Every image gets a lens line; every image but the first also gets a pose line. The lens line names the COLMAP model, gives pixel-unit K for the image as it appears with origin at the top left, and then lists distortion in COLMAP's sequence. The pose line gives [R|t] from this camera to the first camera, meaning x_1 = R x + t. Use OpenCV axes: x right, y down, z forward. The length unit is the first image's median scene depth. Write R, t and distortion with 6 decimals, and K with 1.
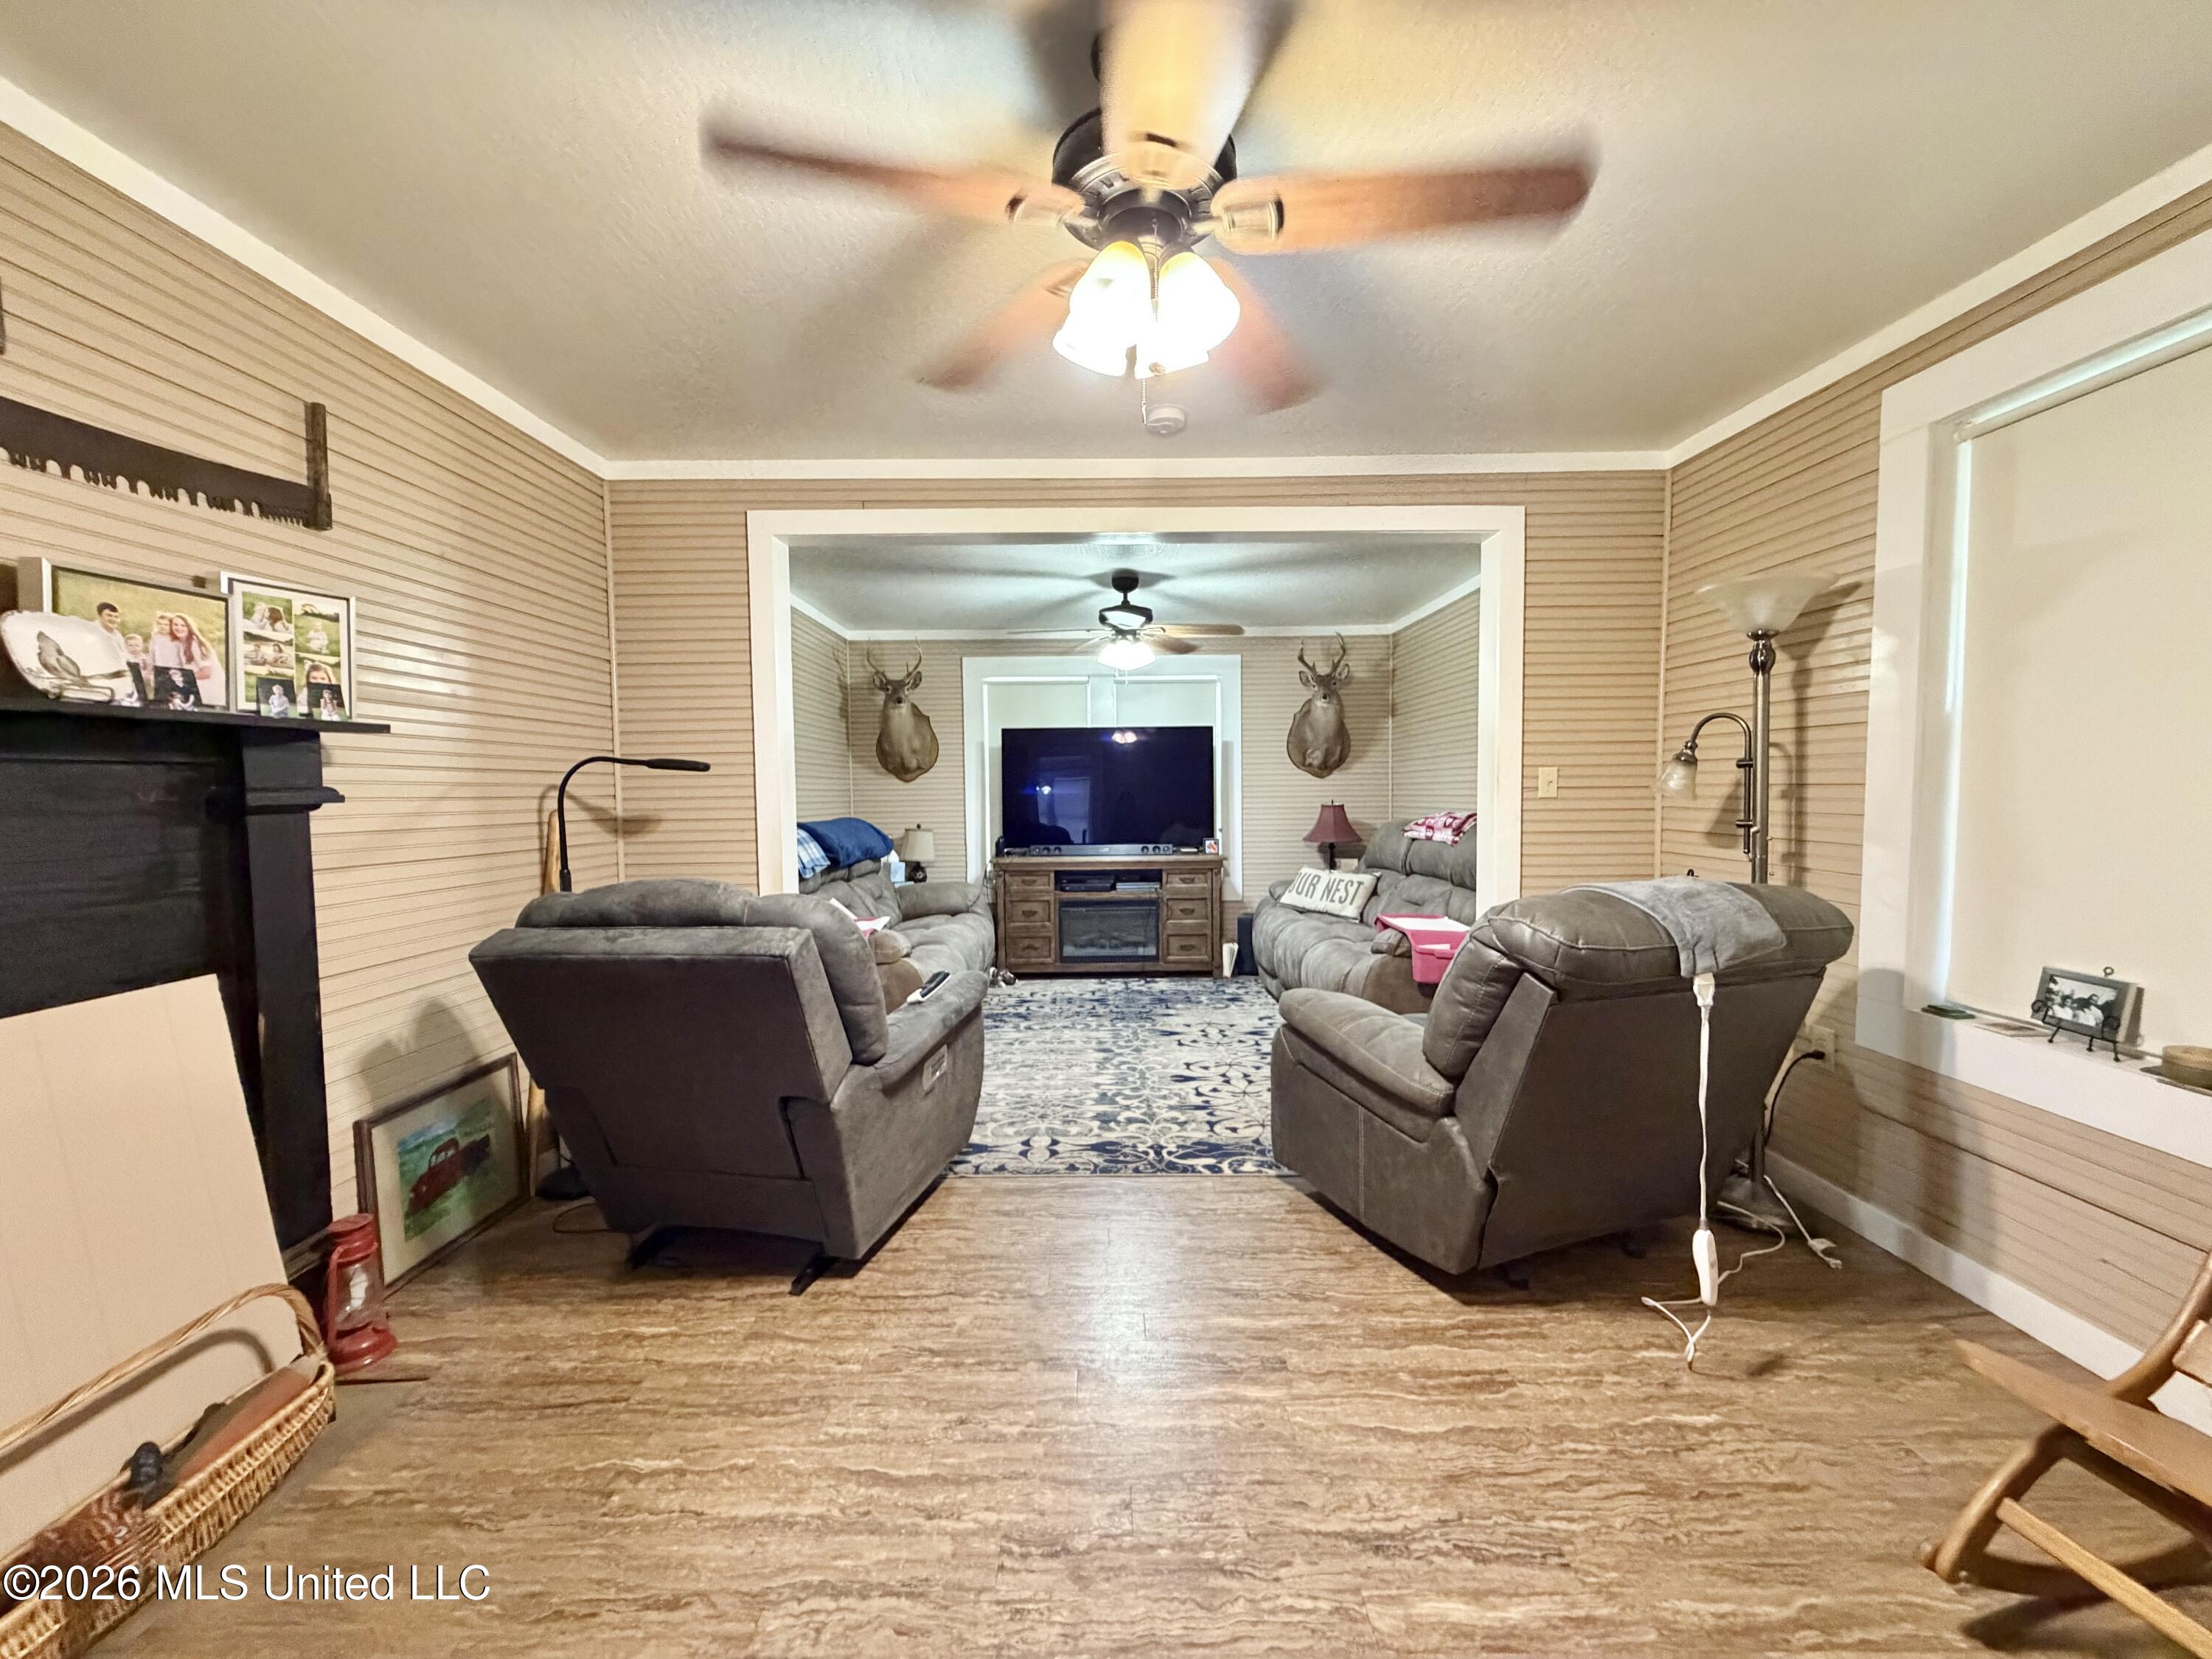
lens RADIAL K [[879.6, 0, 1098.3], [0, 879.6, 828.6], [0, 0, 1]] dist [-0.001642, 0.000629]
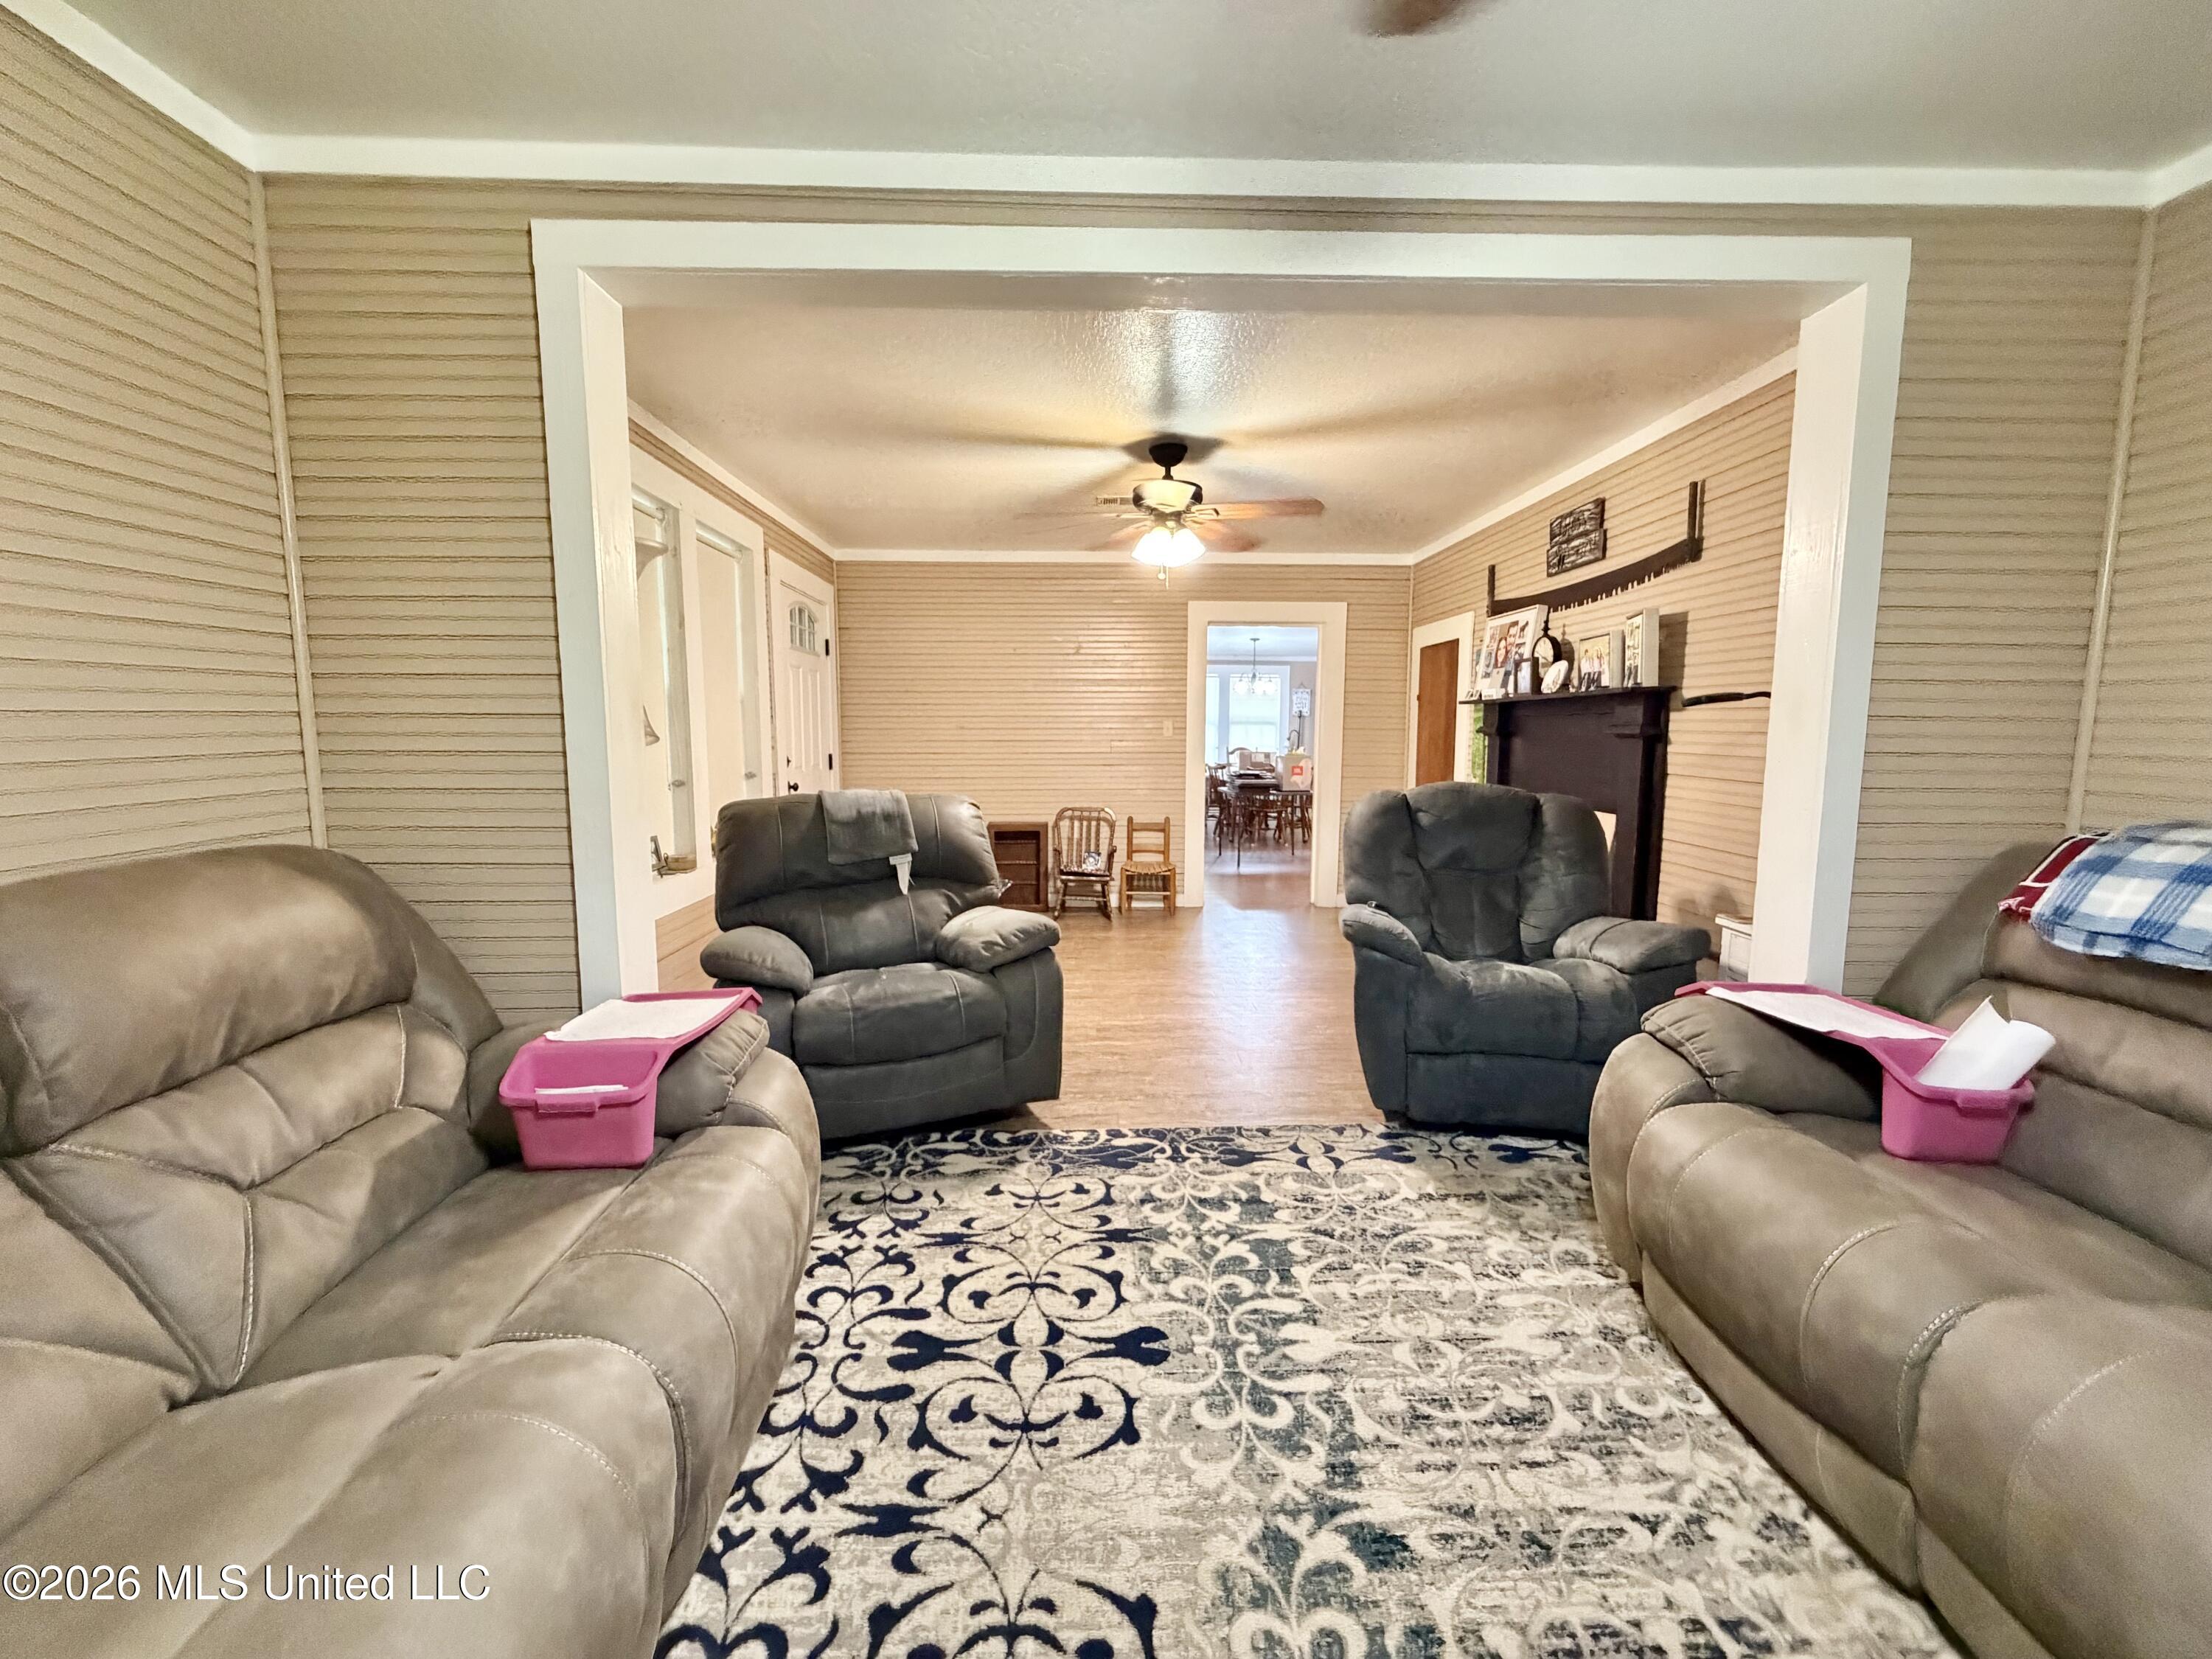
lens RADIAL K [[879.6, 0, 1098.3], [0, 879.6, 828.6], [0, 0, 1]] dist [-0.001642, 0.000629]
pose [[-0.999544, 0.012092, -0.027668, 0.167213], [0.007461, 0.986807, 0.161731, -0.089547], [0.029259, 0.161451, -0.986447, 1.827874]]
